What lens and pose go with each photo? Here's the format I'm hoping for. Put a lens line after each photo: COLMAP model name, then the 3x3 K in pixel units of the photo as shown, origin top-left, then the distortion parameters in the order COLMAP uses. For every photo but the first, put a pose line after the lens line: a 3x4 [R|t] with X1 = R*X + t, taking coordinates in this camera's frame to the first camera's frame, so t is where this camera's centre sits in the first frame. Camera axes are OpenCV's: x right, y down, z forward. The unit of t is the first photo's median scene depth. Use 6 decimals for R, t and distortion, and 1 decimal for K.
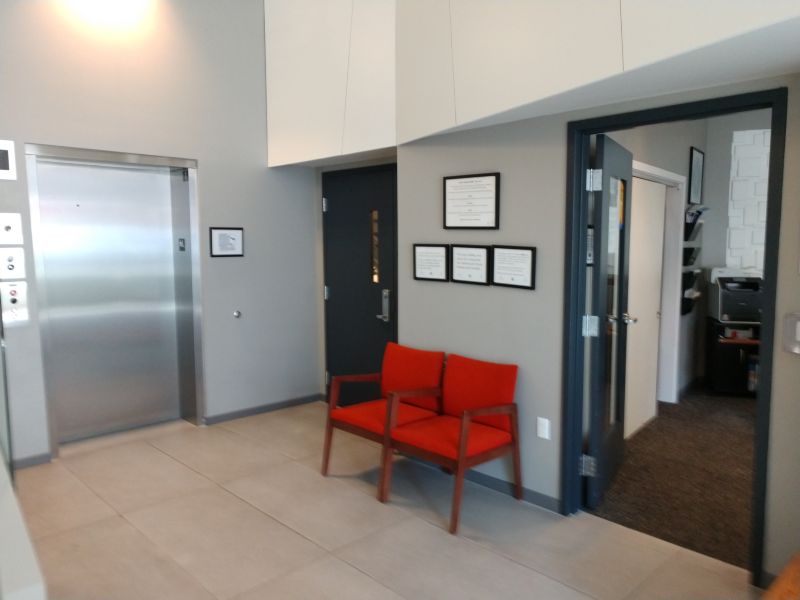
lens RADIAL K [[606.2, 0, 413.7], [0, 606.2, 298.9], [0, 0, 1]] dist [0.003103, -0.000746]
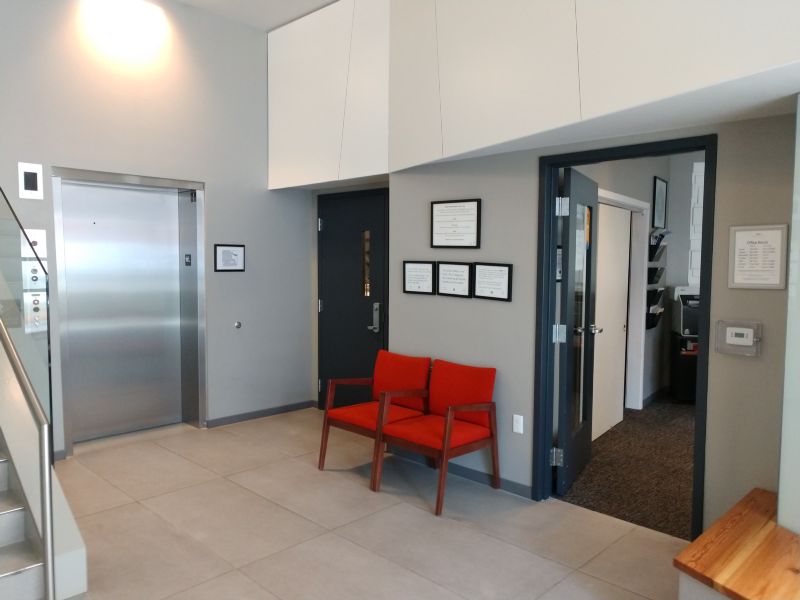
lens RADIAL K [[612.4, 0, 400.0], [0, 612.4, 300.0], [0, 0, 1]] dist [-0.004595, -0.000271]
pose [[0.999916, 0.010194, 0.007948, -0.014764], [-0.009940, 0.999458, -0.031379, 0.016447], [-0.008263, 0.031297, 0.999476, -0.121608]]
